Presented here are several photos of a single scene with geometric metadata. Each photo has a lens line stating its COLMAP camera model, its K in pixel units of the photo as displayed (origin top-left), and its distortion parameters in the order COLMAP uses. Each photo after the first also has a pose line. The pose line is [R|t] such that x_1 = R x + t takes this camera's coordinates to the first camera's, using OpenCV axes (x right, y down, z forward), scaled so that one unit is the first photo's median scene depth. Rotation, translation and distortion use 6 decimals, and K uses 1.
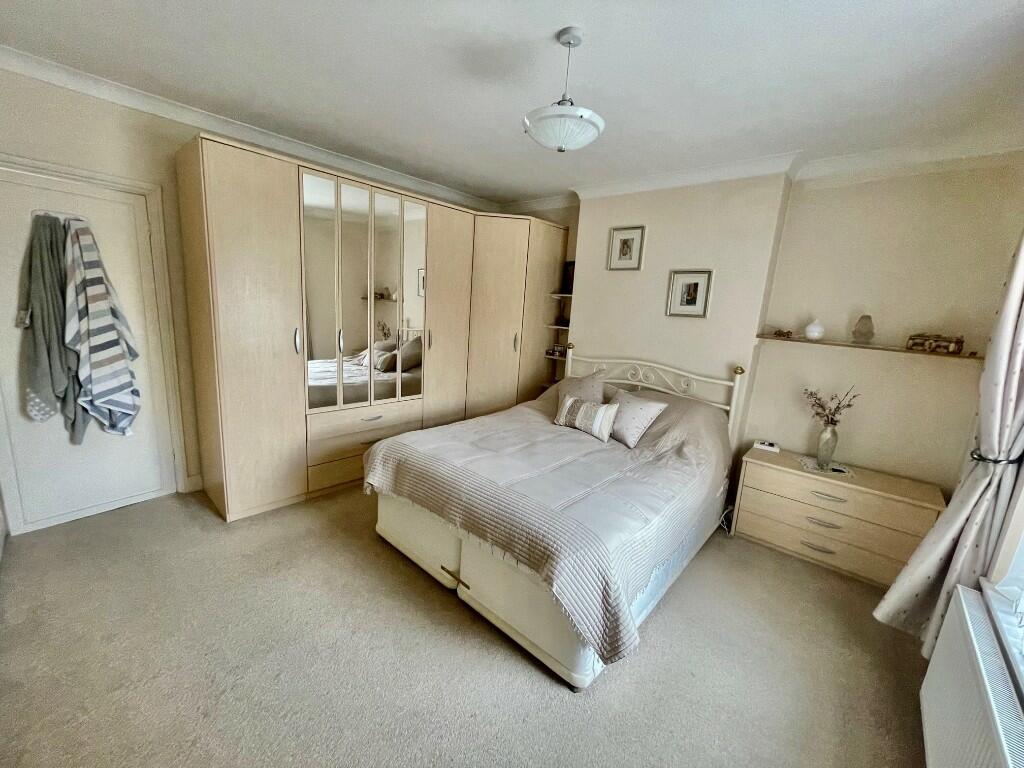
lens RADIAL K [[412.9, 0, 514.7], [0, 412.9, 383.0], [0, 0, 1]] dist [0.004578, 0.000384]
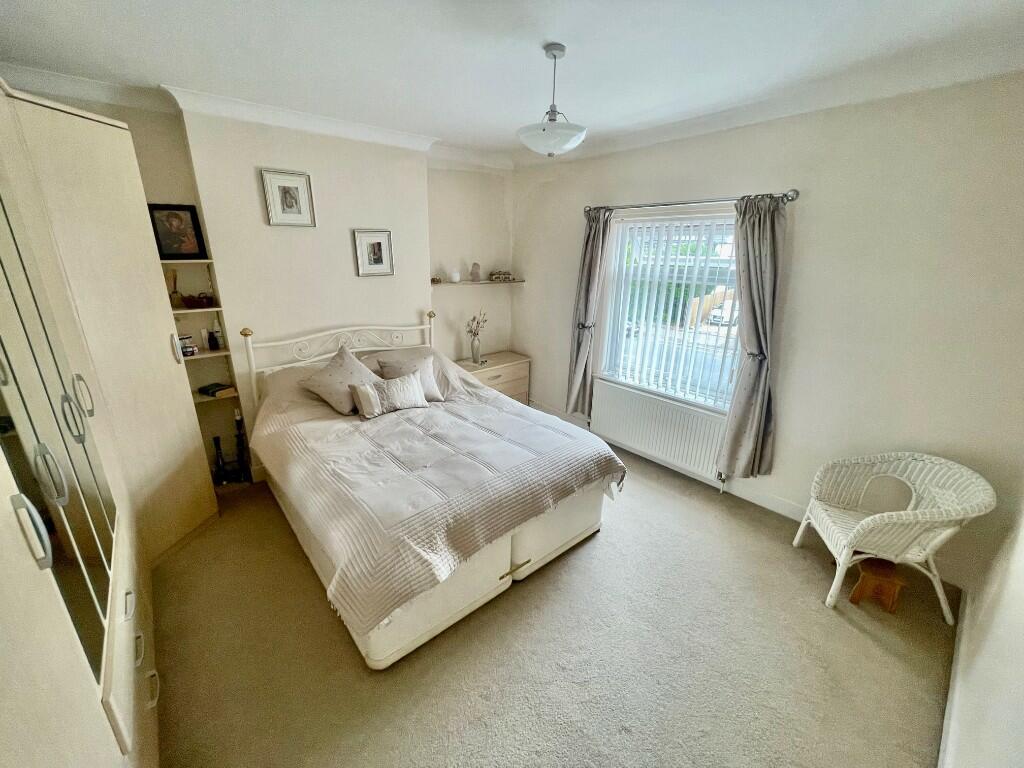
lens RADIAL K [[412.9, 0, 516.4], [0, 412.9, 382.7], [0, 0, 1]] dist [0.004578, 0.000384]
pose [[0.128797, -0.362312, 0.923115, -0.638317], [0.188774, 0.922804, 0.335852, -0.204977], [-0.973538, 0.131004, 0.187249, 0.520376]]
